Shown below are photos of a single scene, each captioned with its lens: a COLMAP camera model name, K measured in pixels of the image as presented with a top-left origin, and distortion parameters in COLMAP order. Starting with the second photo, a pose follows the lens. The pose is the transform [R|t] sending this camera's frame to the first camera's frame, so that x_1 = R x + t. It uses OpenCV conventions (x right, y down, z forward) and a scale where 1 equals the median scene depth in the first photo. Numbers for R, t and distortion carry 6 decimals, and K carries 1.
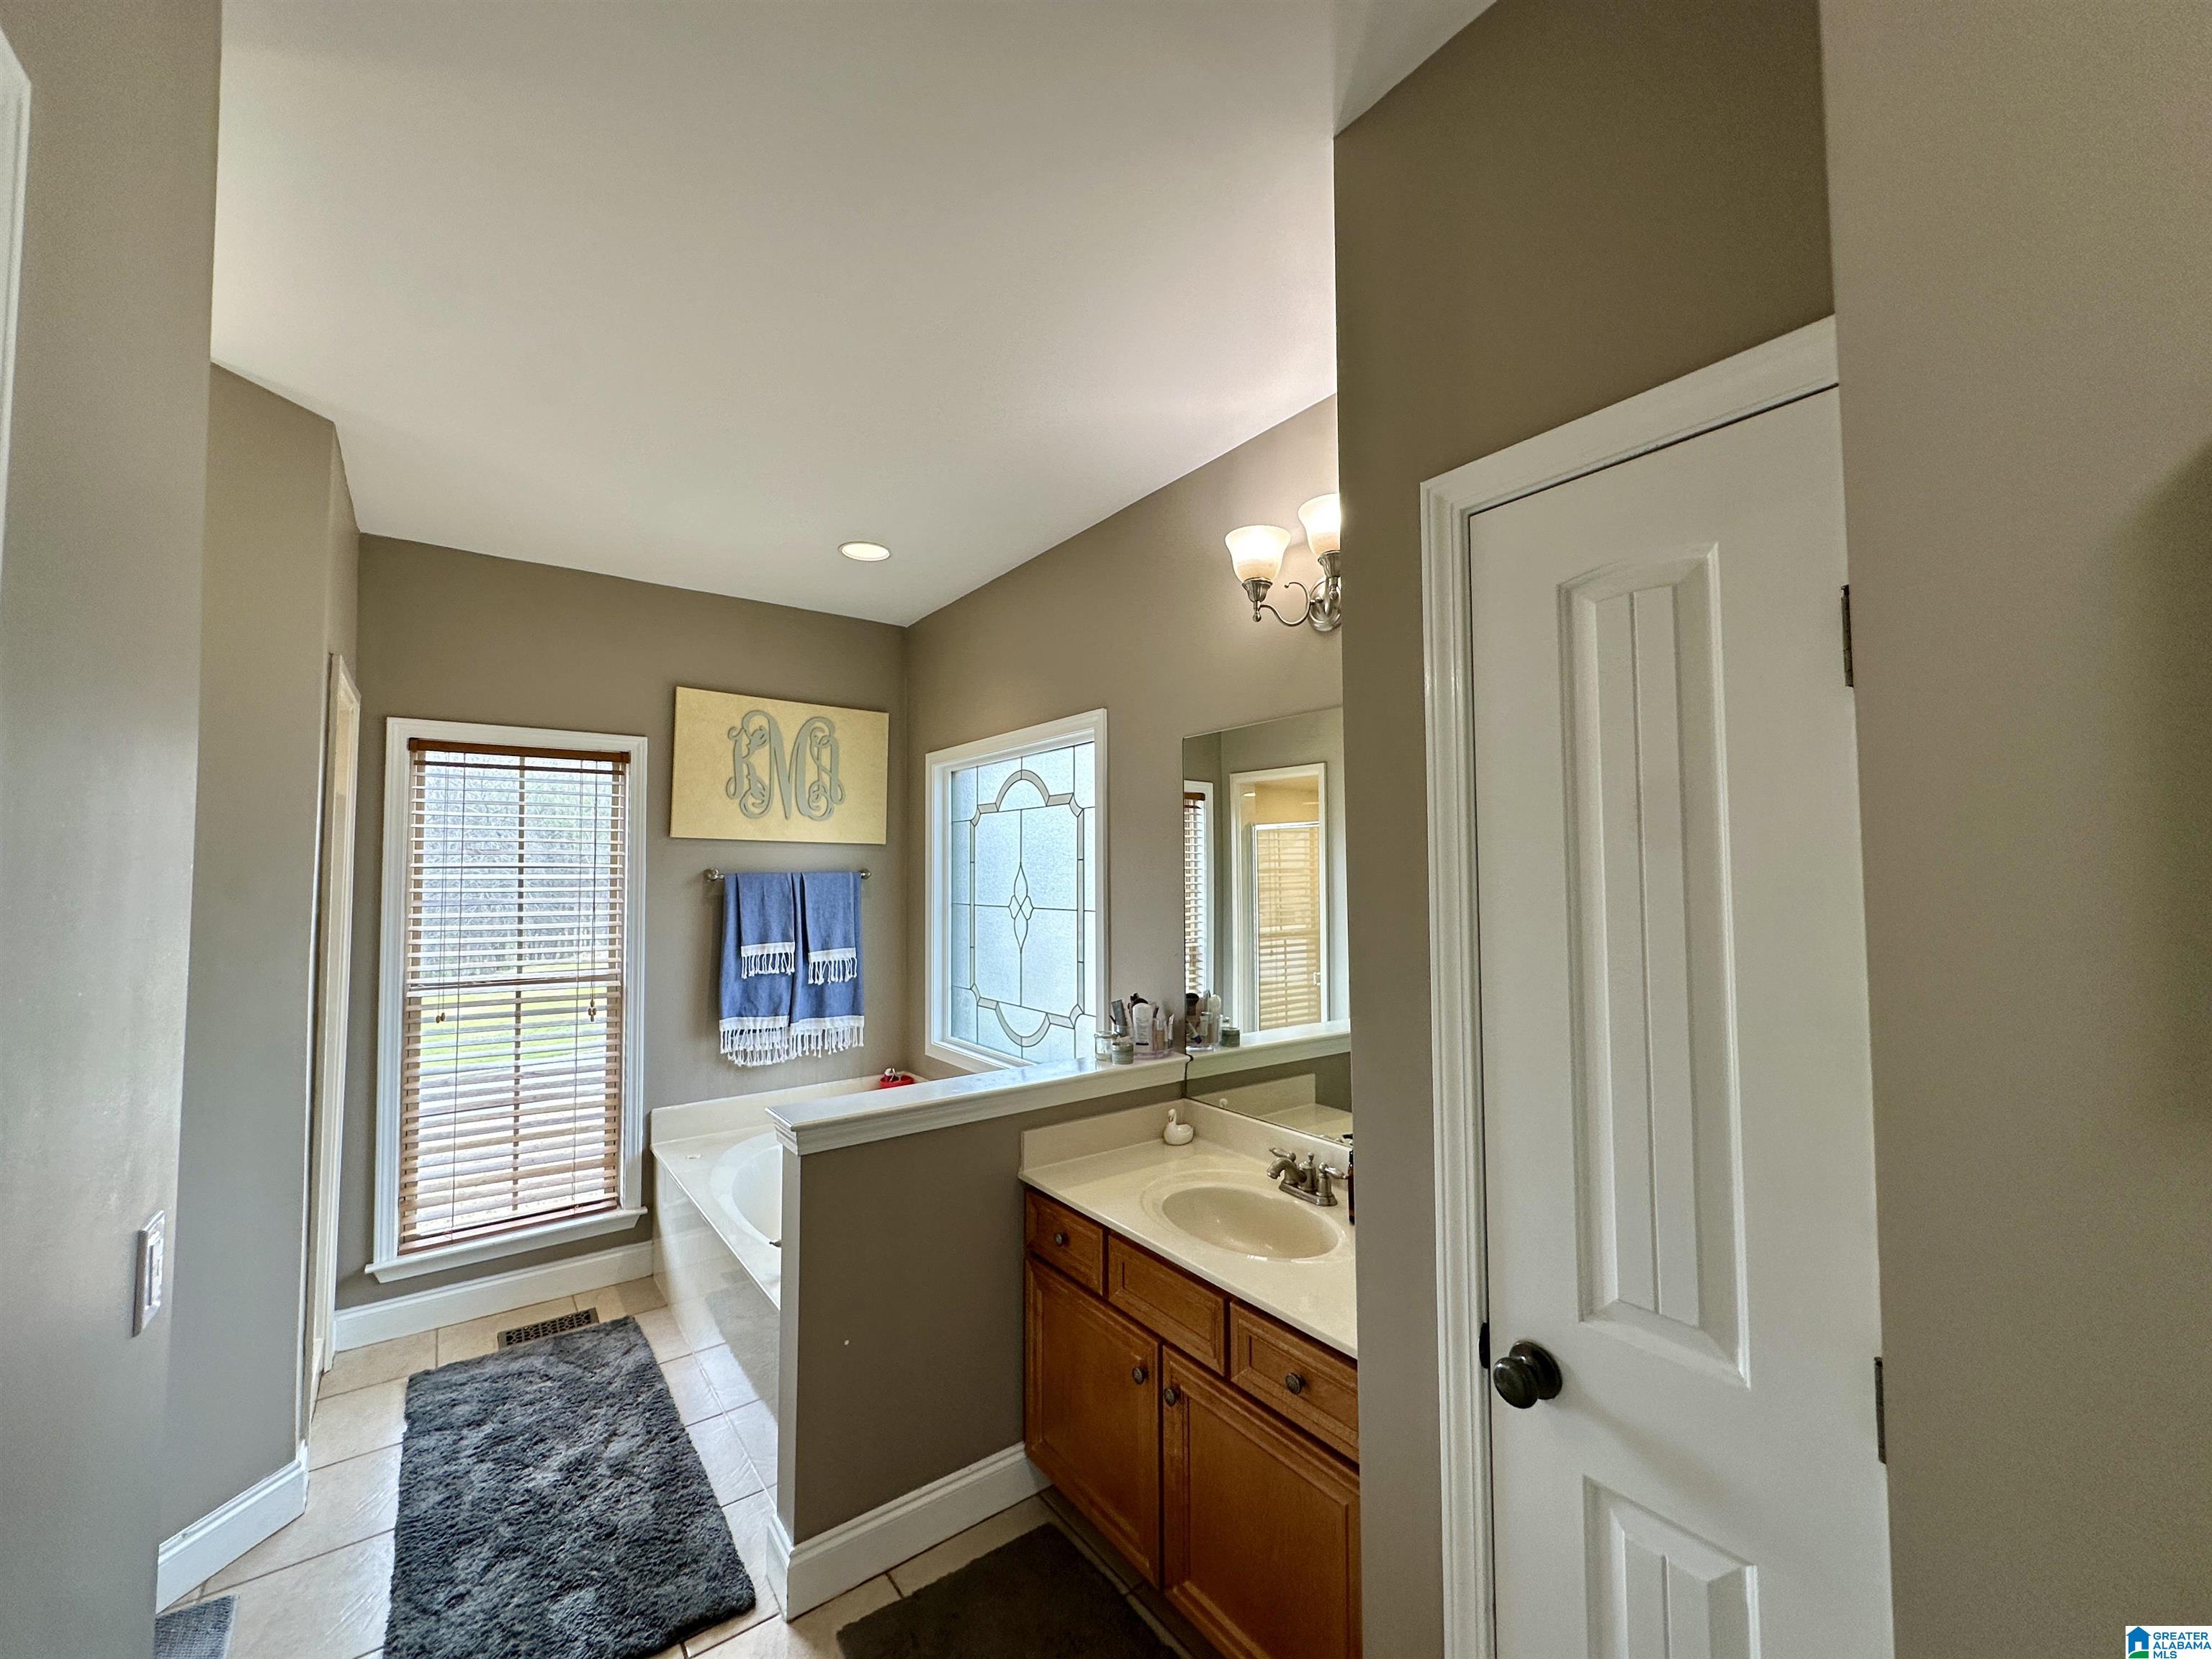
lens RADIAL K [[882.8, 0, 1105.0], [0, 882.8, 830.2], [0, 0, 1]] dist [-0.004690, 0.001243]
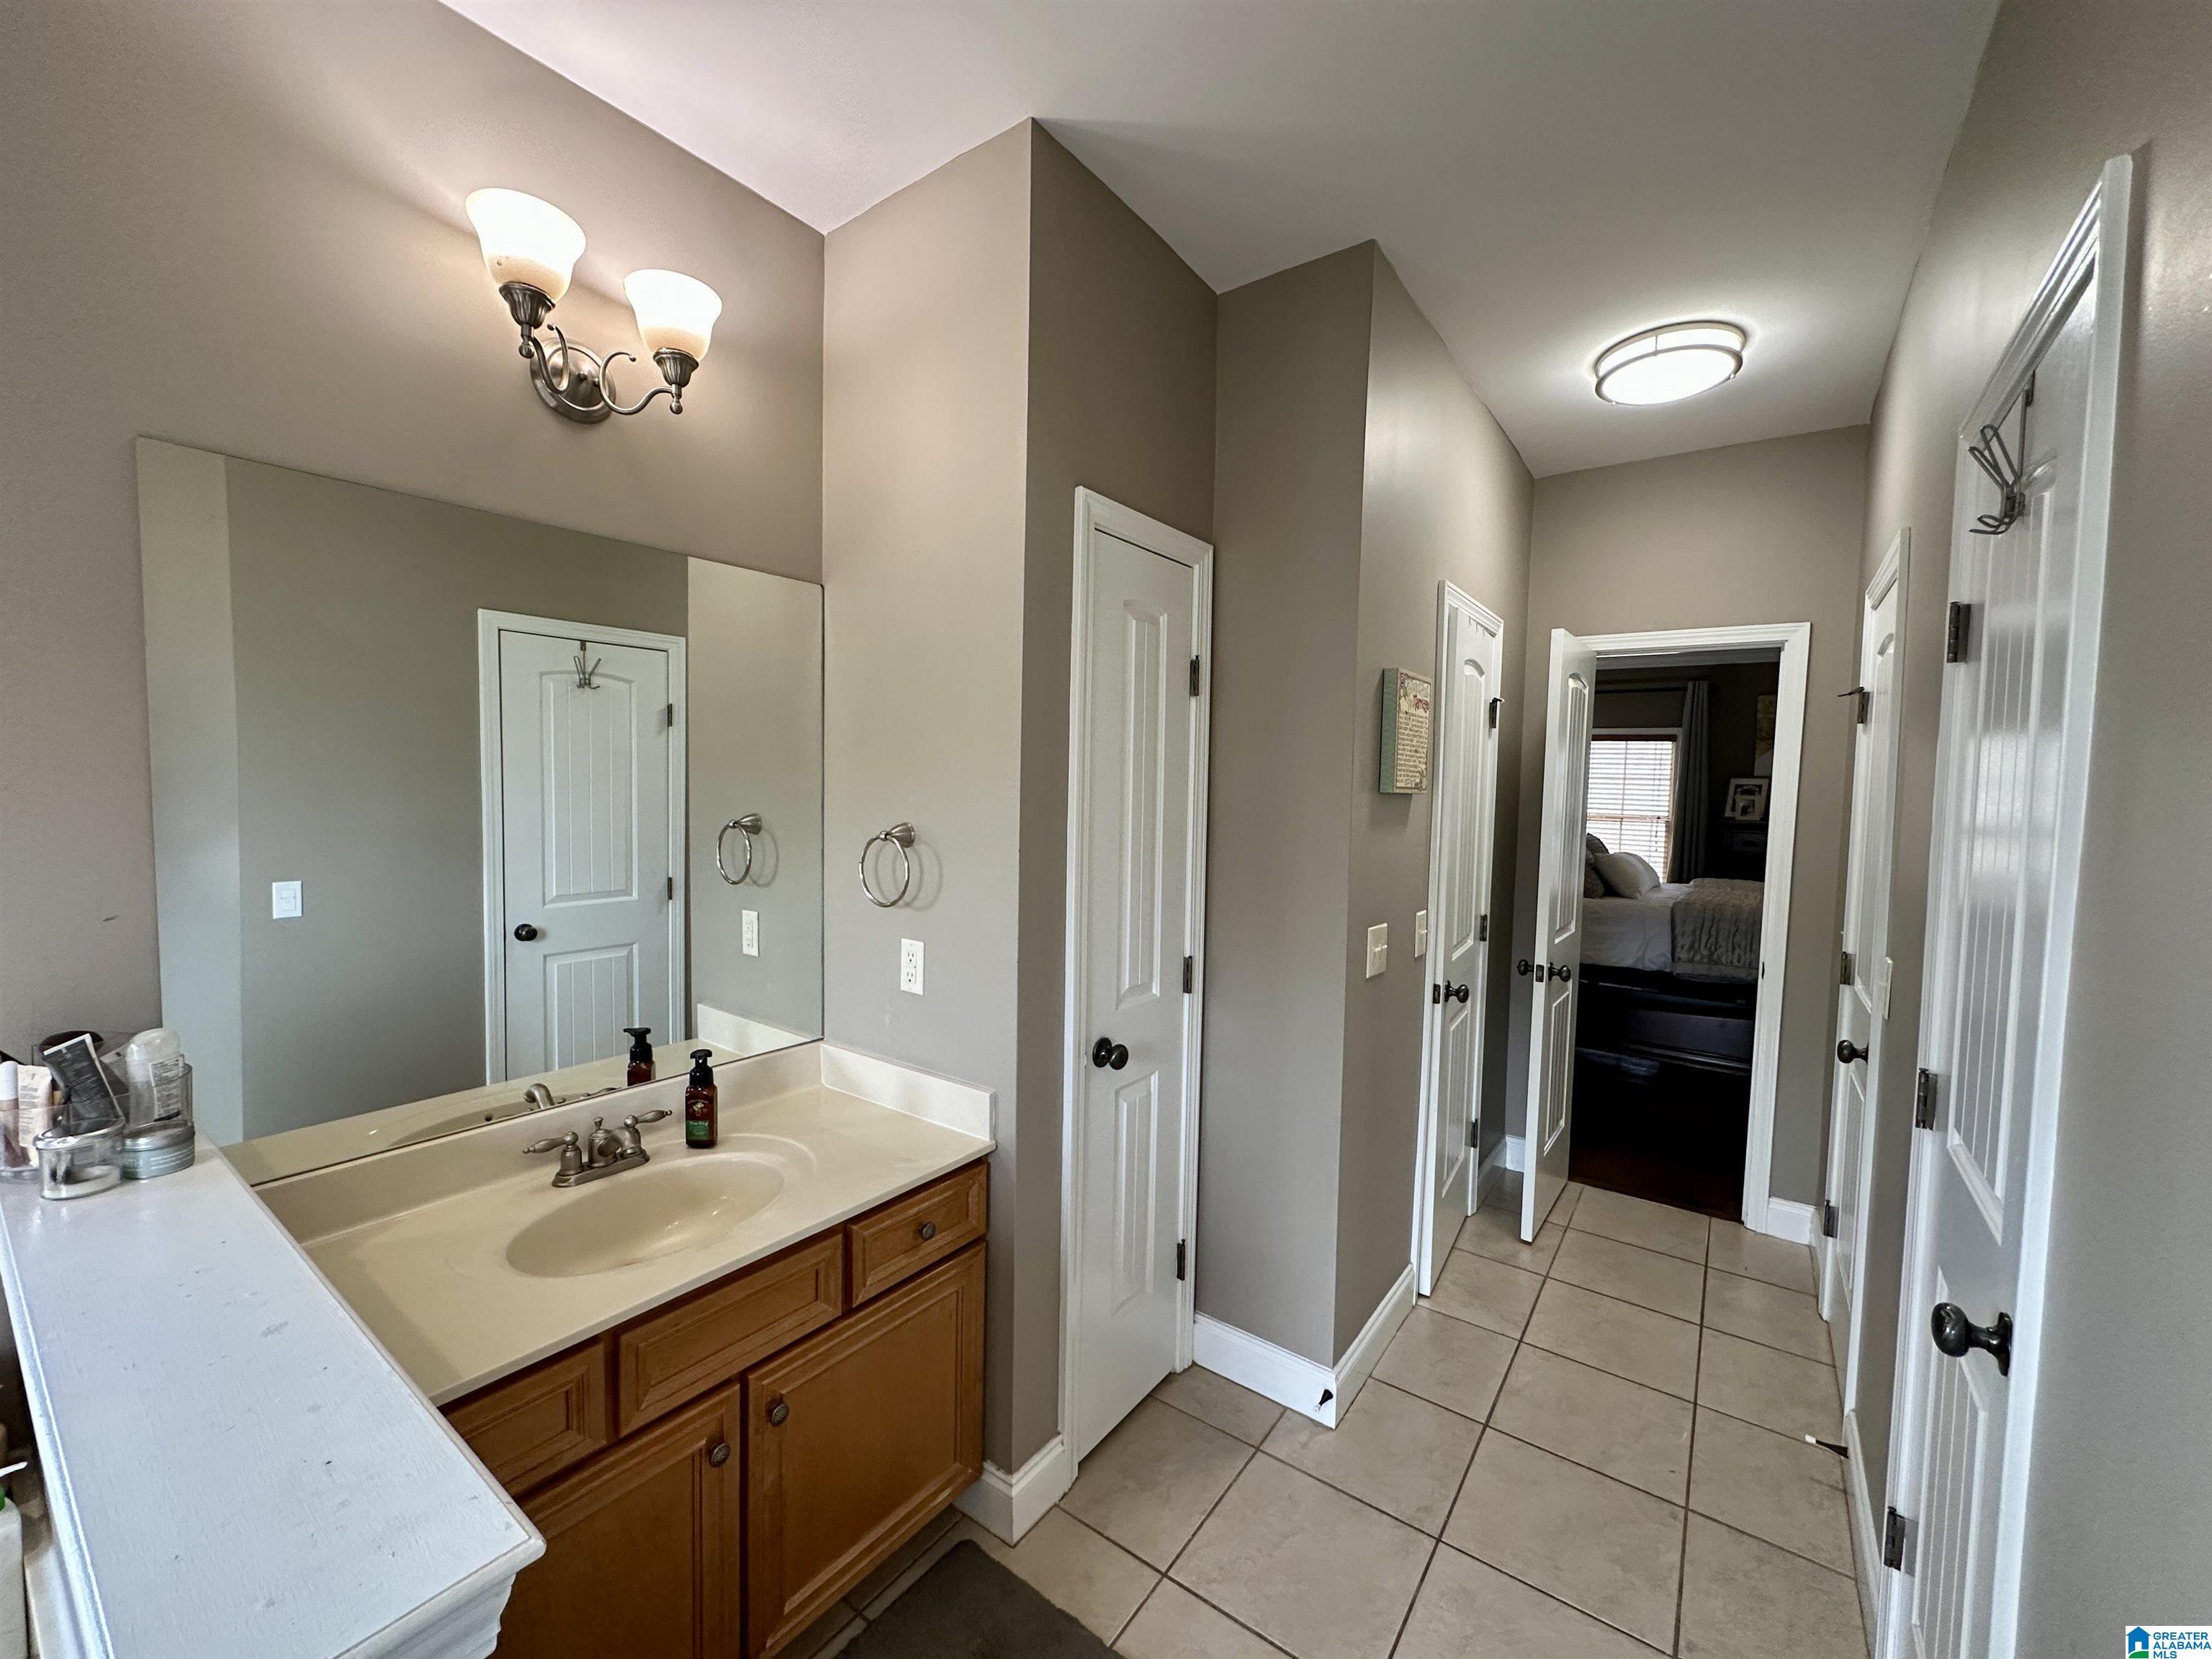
lens RADIAL K [[882.8, 0, 1105.0], [0, 882.8, 830.2], [0, 0, 1]] dist [-0.004690, 0.001243]
pose [[-0.297038, -0.052673, 0.953412, -0.793789], [-0.066157, 0.997213, 0.034481, 0.078047], [-0.952571, -0.052833, -0.299695, 1.057766]]
